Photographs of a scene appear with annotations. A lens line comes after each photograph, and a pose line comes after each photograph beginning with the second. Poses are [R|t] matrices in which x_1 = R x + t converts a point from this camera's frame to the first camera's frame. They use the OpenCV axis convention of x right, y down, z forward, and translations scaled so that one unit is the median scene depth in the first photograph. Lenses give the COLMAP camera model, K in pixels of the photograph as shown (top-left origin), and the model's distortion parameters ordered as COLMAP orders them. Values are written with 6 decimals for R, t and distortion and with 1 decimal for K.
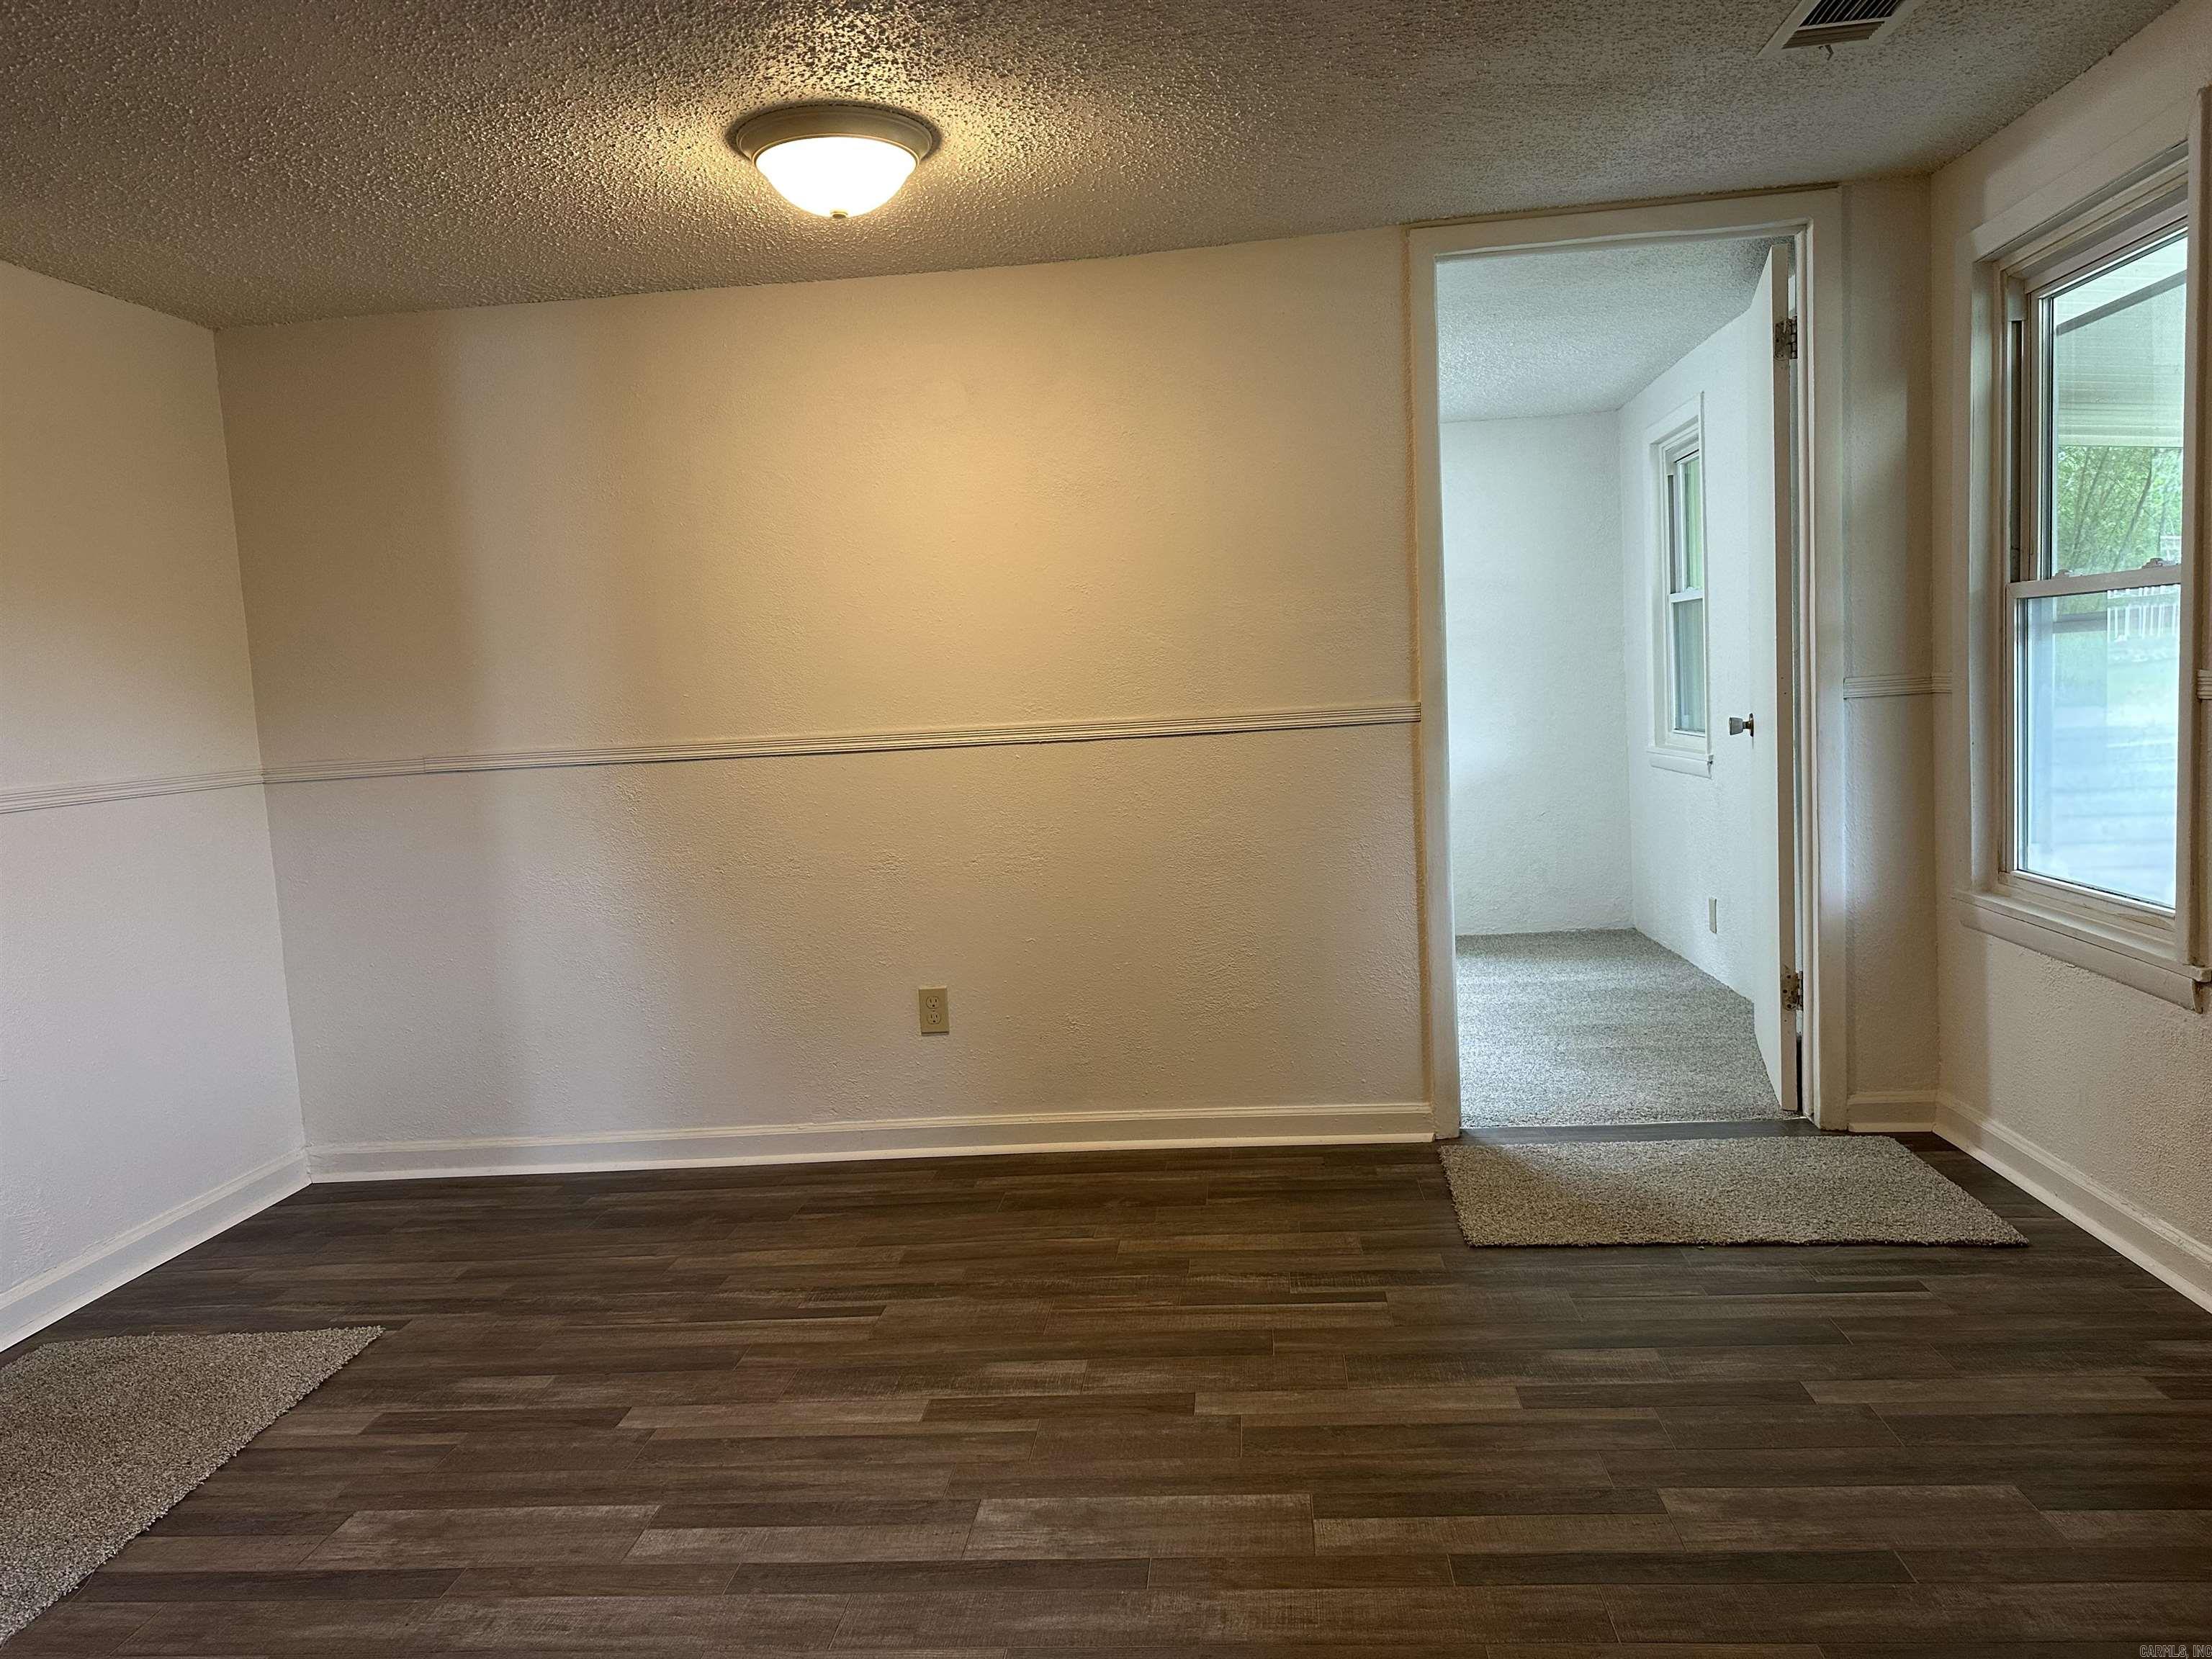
lens RADIAL K [[1557.6, 0, 1105.6], [0, 1557.6, 836.3], [0, 0, 1]] dist [0.057580, -0.082776]
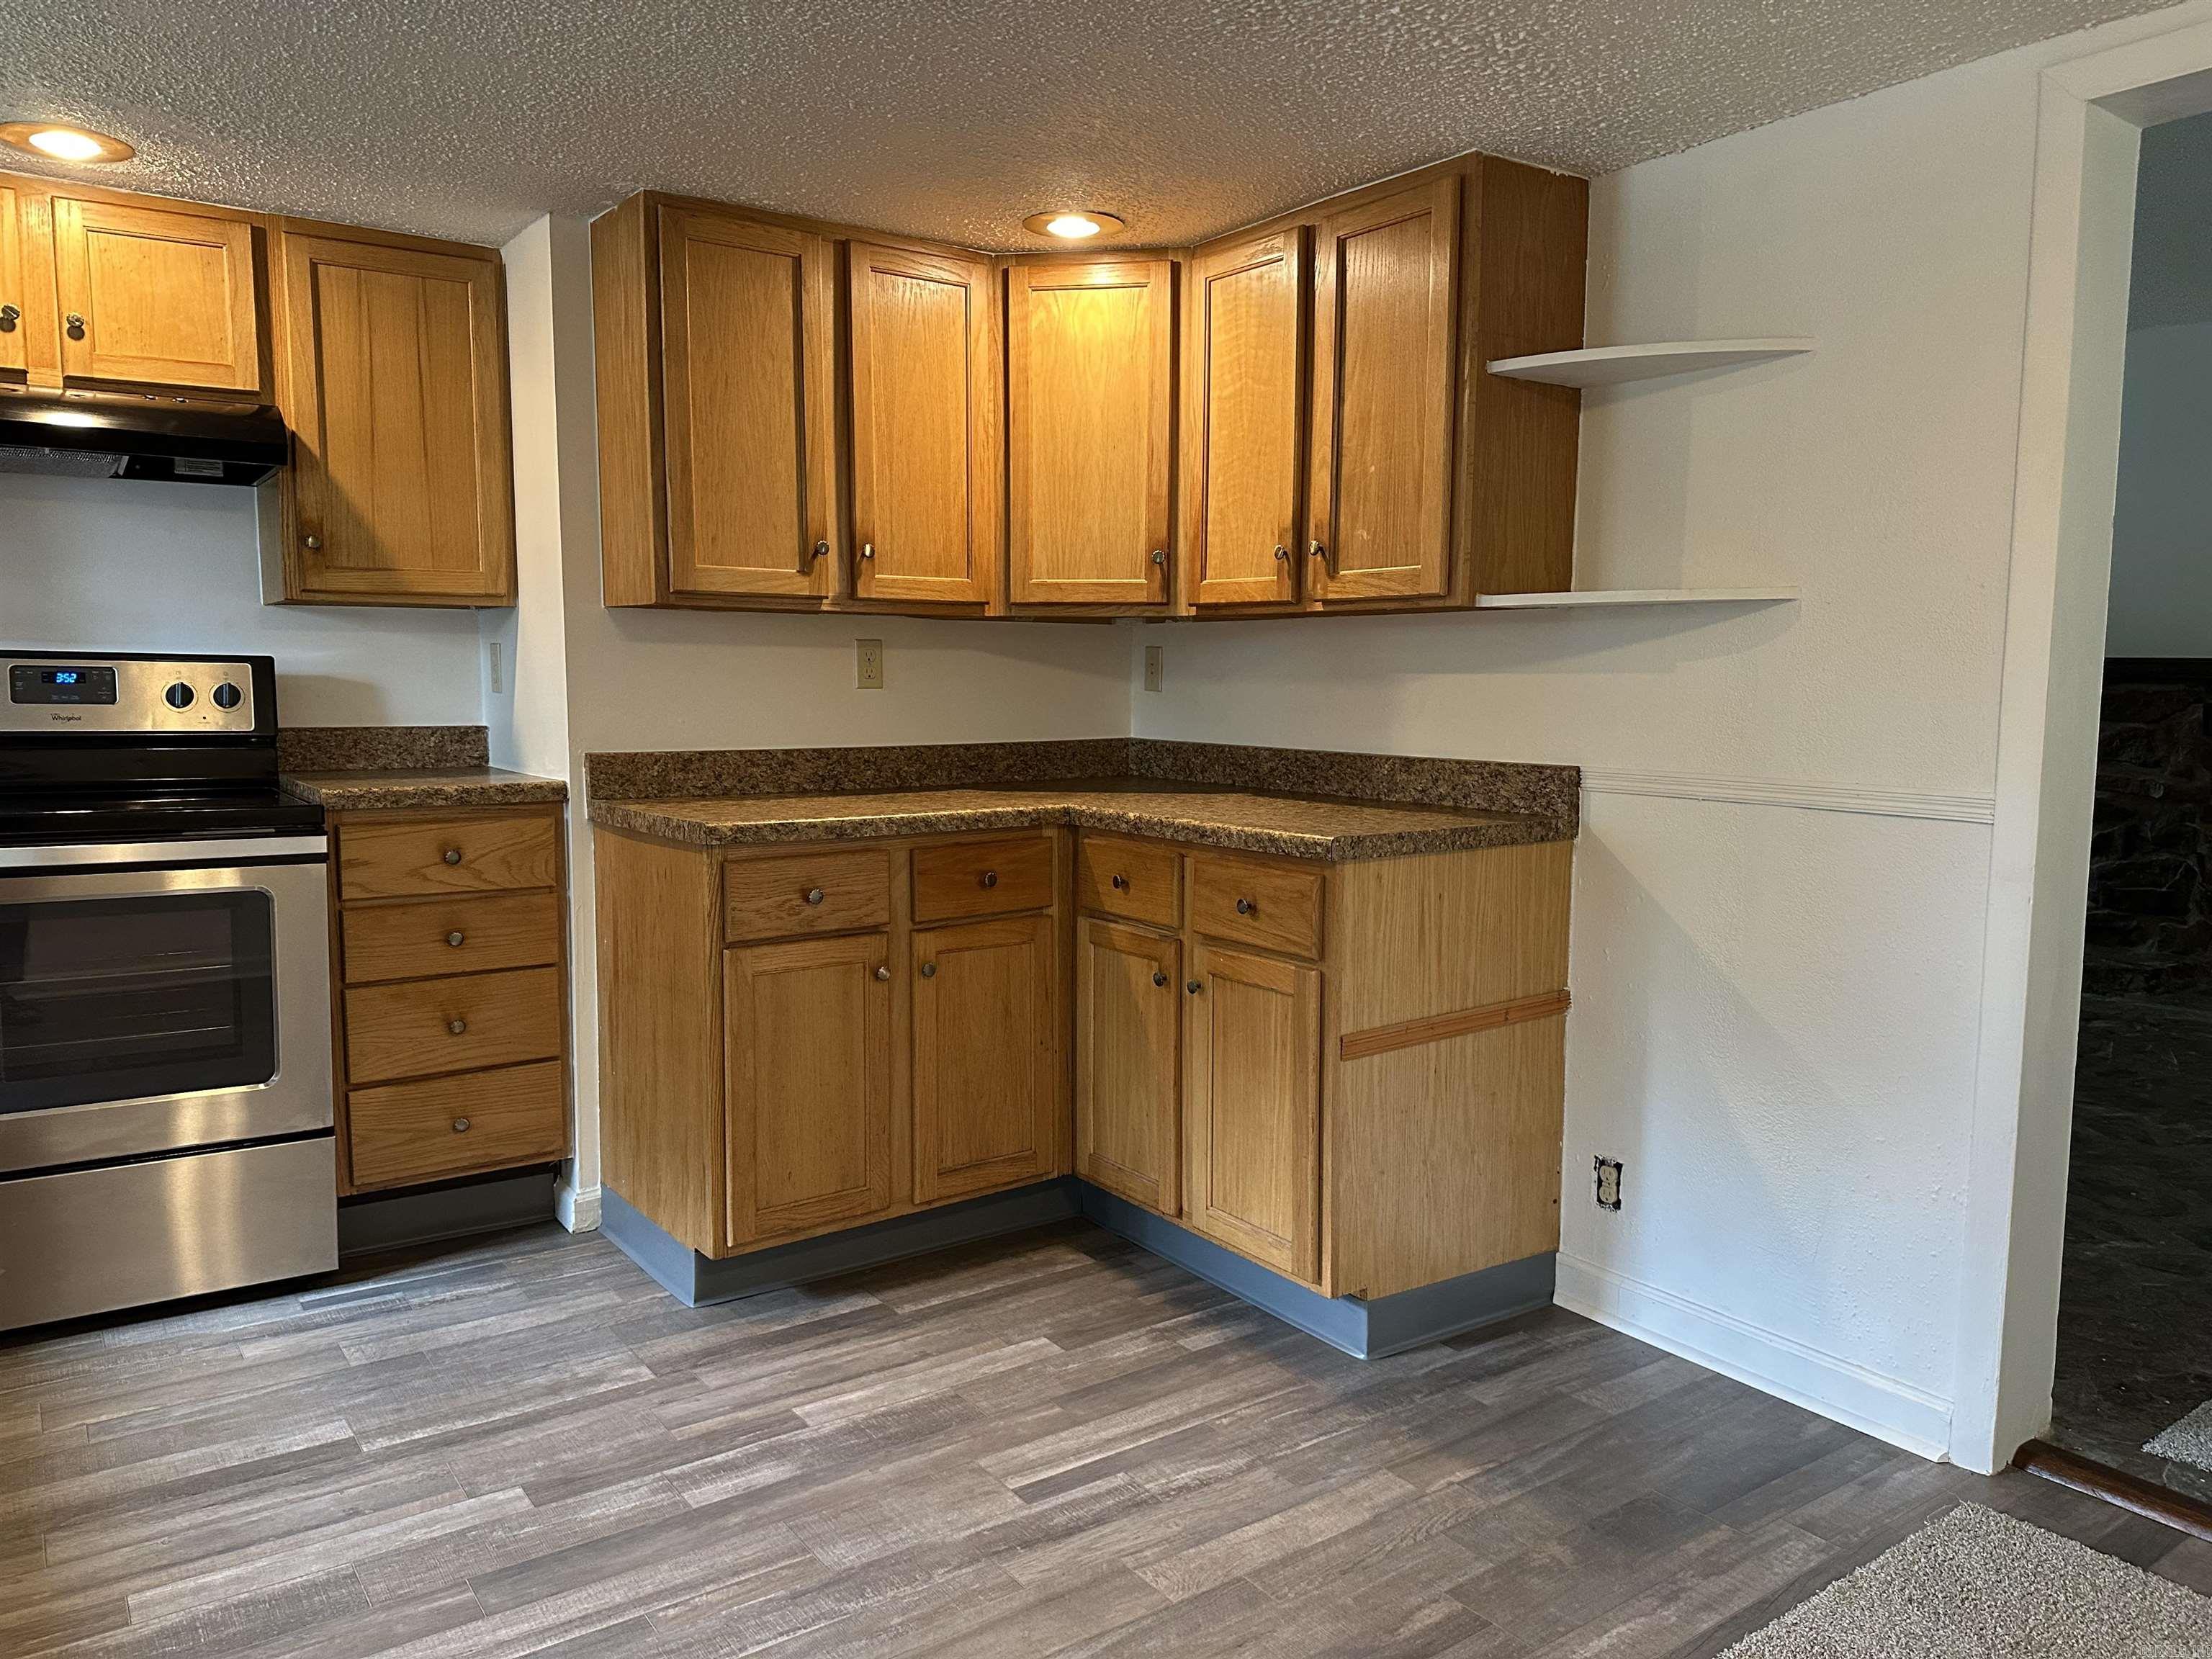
lens RADIAL K [[1571.9, 0, 1106.0], [0, 1571.9, 829.5], [0, 0, 1]] dist [0.048778, -0.044545]
pose [[-0.758867, 0.119535, -0.640182, 0.313546], [-0.028047, 0.976100, 0.215505, -0.211845], [0.650642, 0.181495, -0.737377, 1.640090]]
